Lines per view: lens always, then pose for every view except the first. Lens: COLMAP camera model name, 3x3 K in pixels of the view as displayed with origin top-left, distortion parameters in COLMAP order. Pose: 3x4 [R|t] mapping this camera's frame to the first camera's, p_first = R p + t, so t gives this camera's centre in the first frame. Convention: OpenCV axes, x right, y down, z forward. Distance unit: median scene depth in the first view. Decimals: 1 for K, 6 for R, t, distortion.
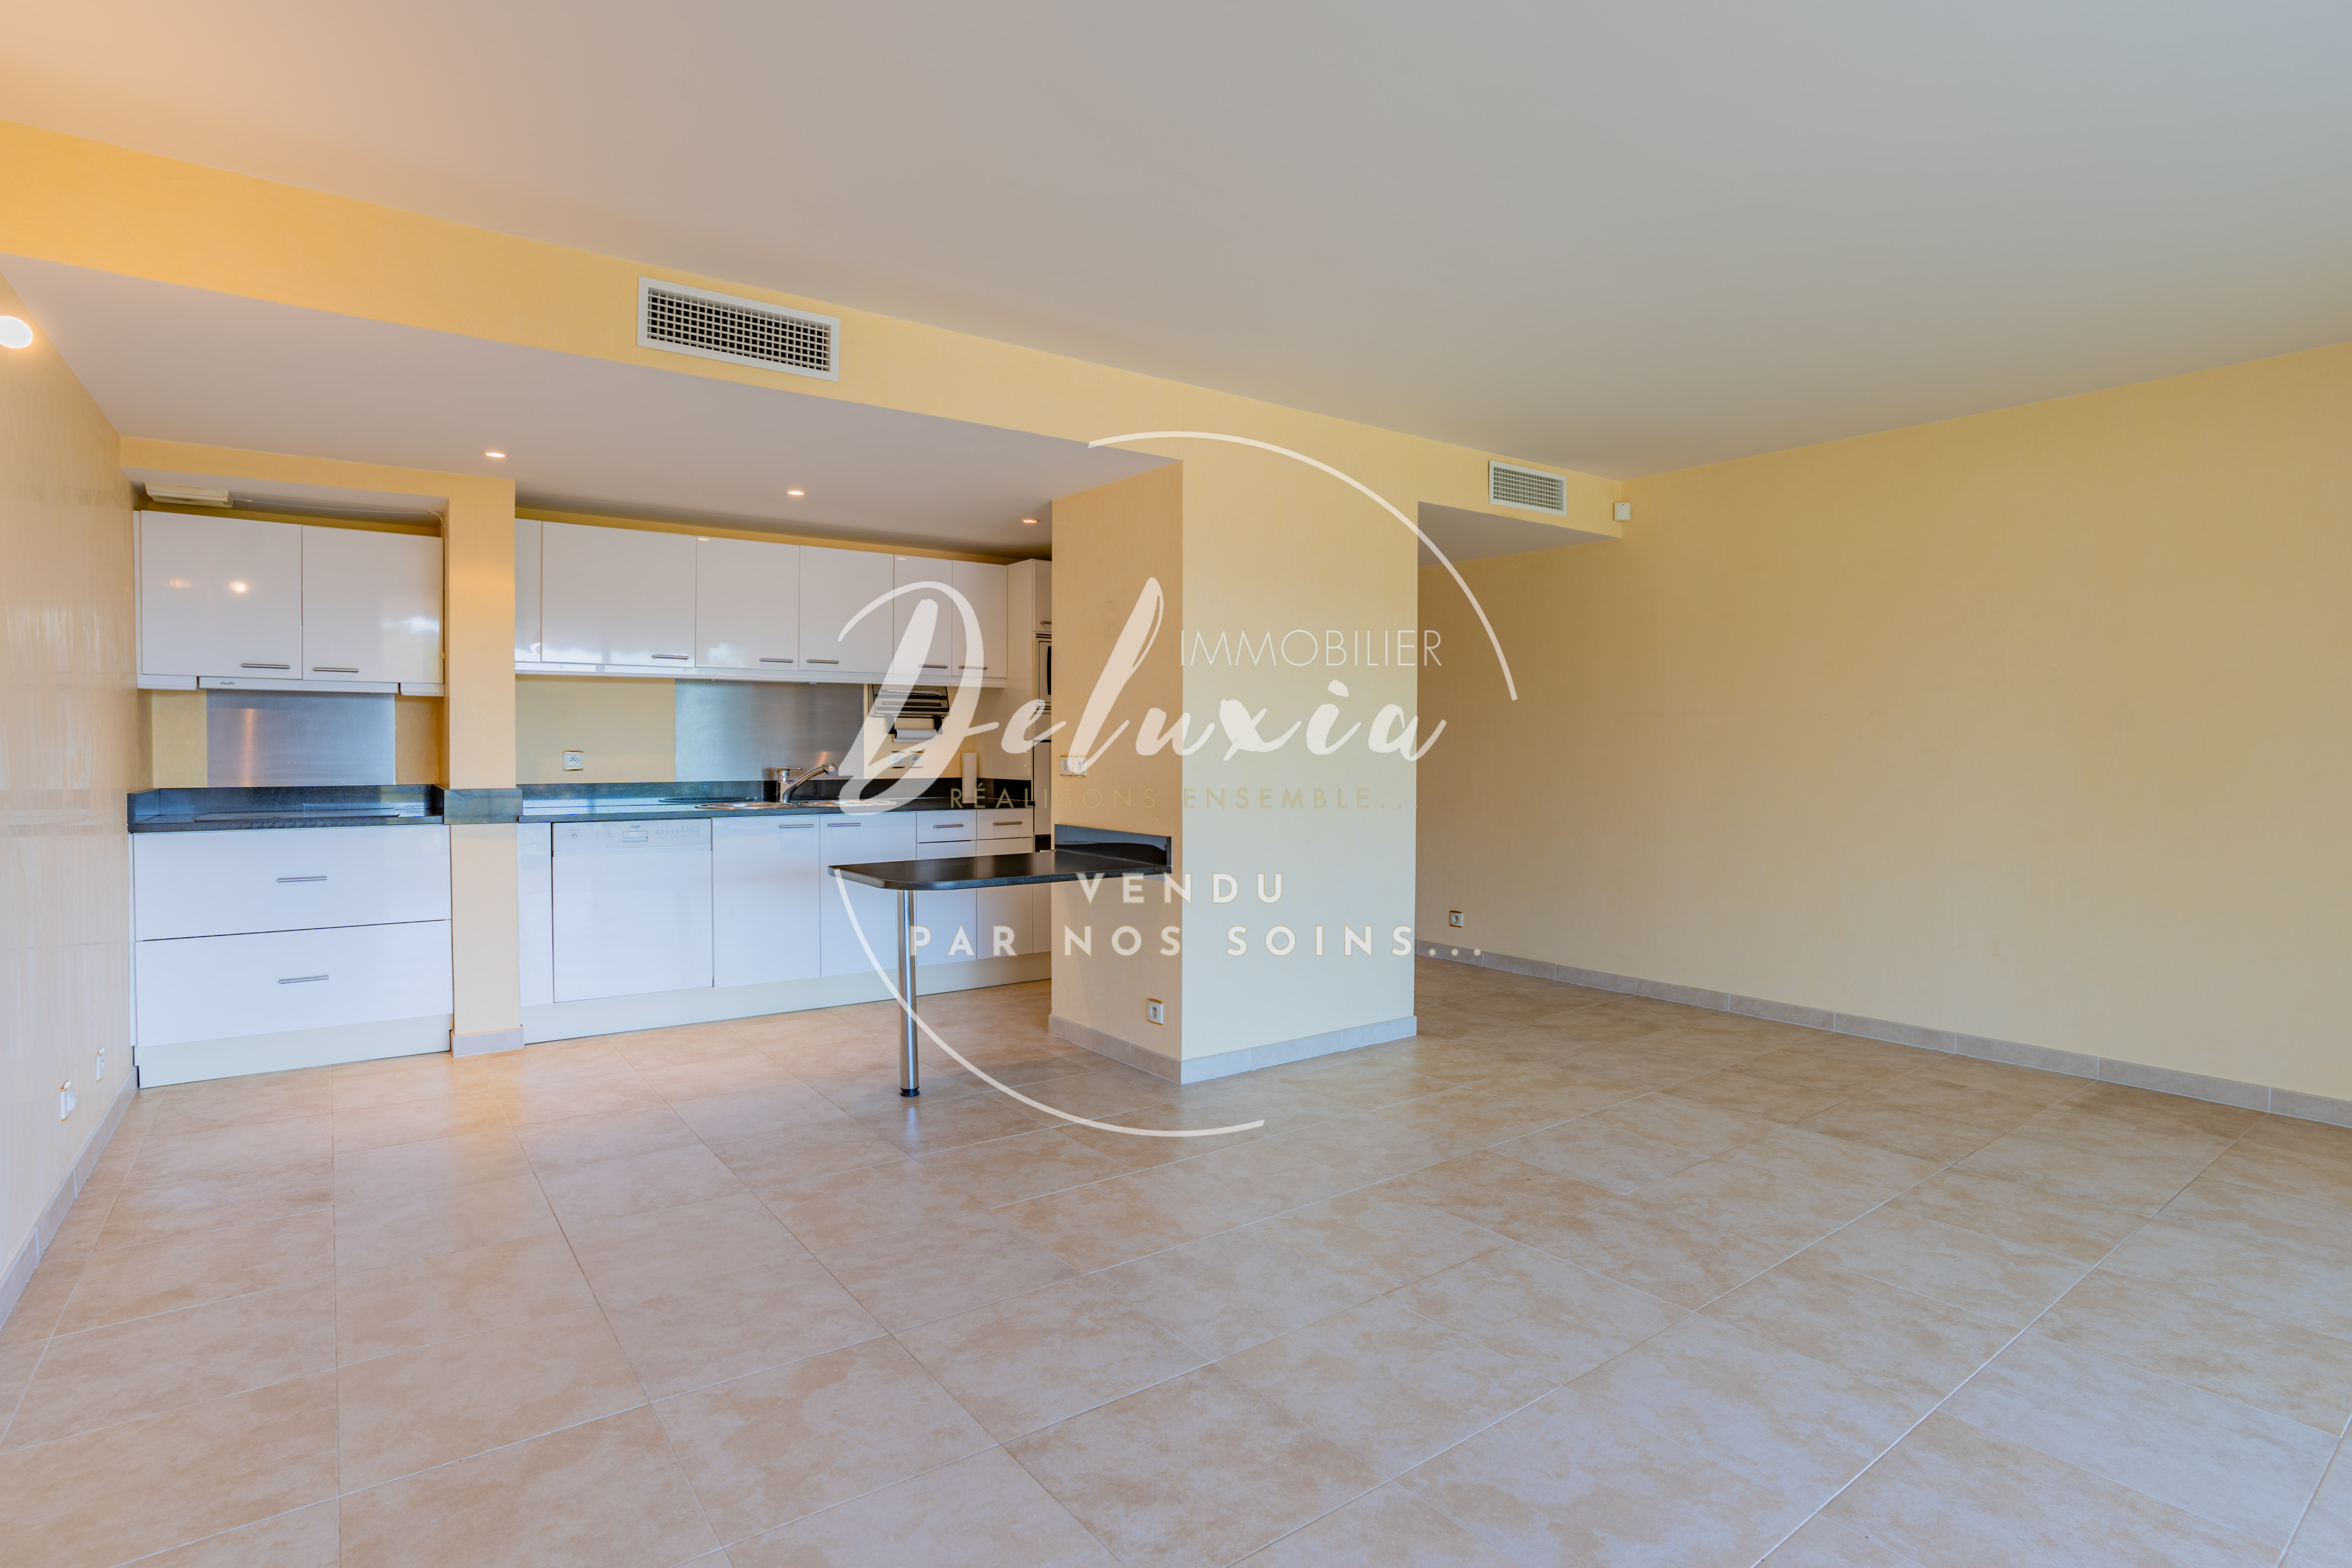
lens RADIAL K [[1150.2, 0, 1167.2], [0, 1150.2, 755.3], [0, 0, 1]] dist [0.237194, -0.000001]
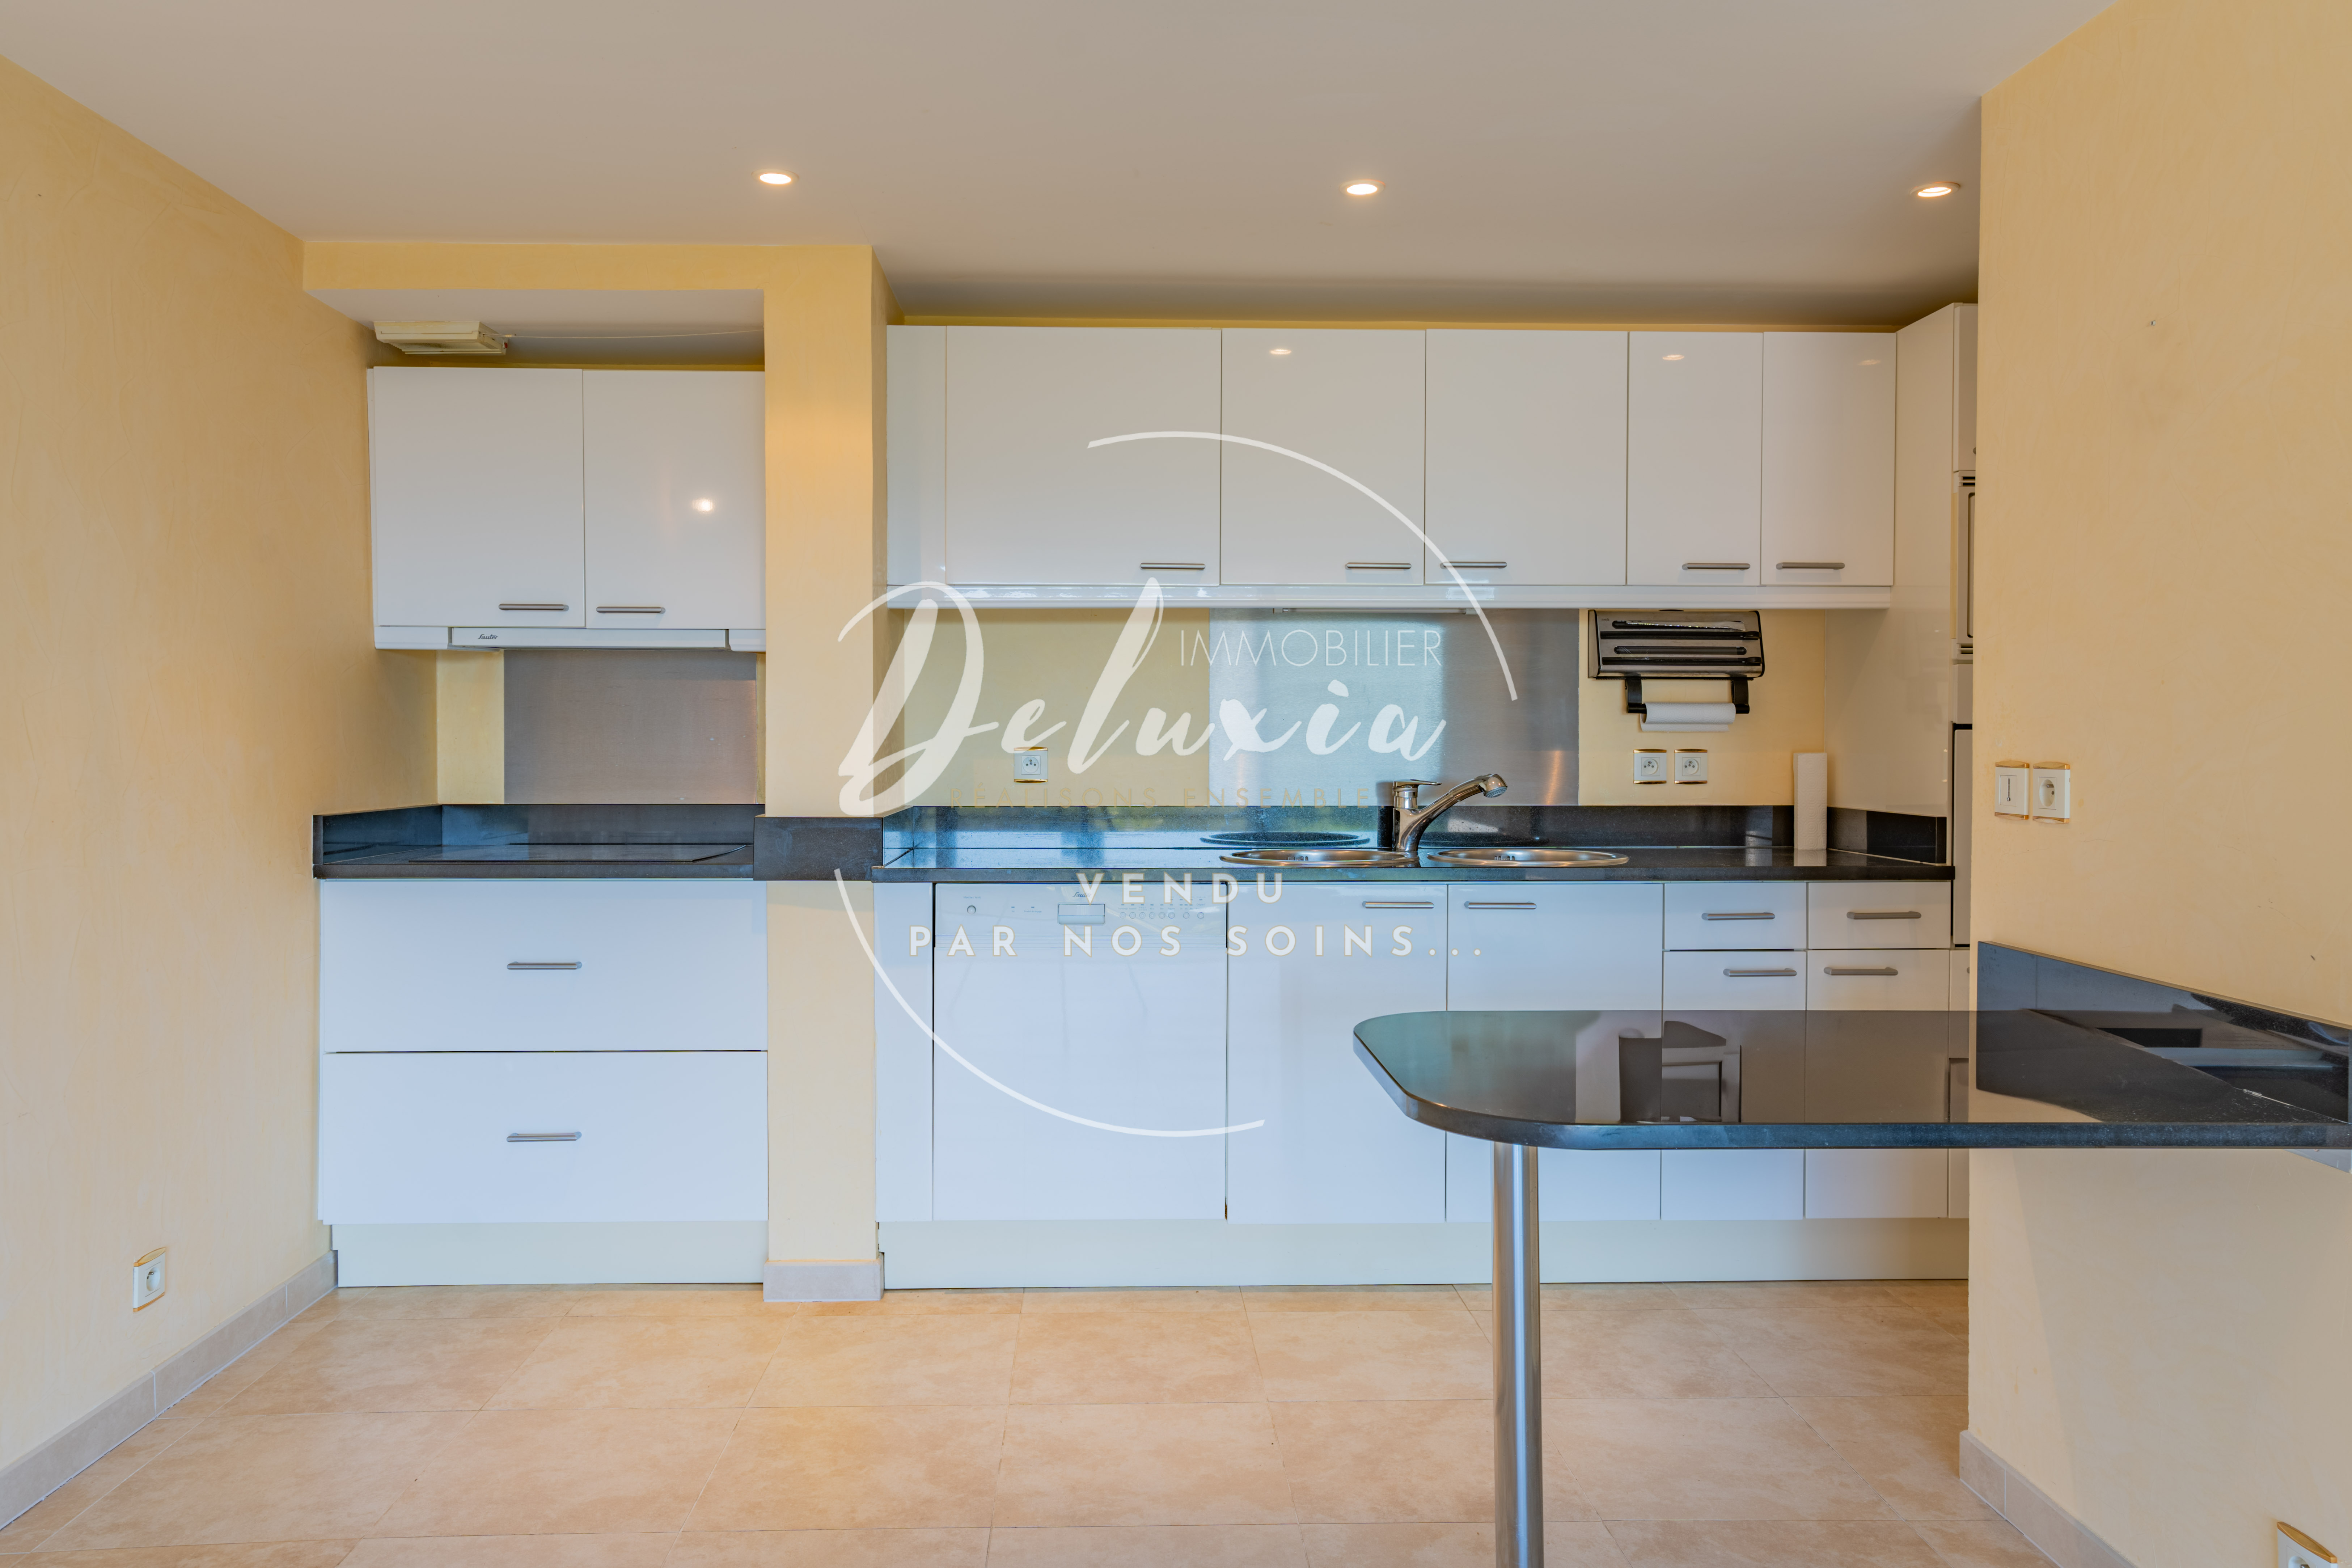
lens RADIAL K [[1665.6, 0, 1172.2], [0, 1665.6, 766.8], [0, 0, 1]] dist [-0.030229, 0.072630]
pose [[0.825009, 0.011187, -0.565009, -0.008592], [-0.006052, 0.999922, 0.010962, -0.003980], [0.565088, -0.005625, 0.825012, 0.468246]]
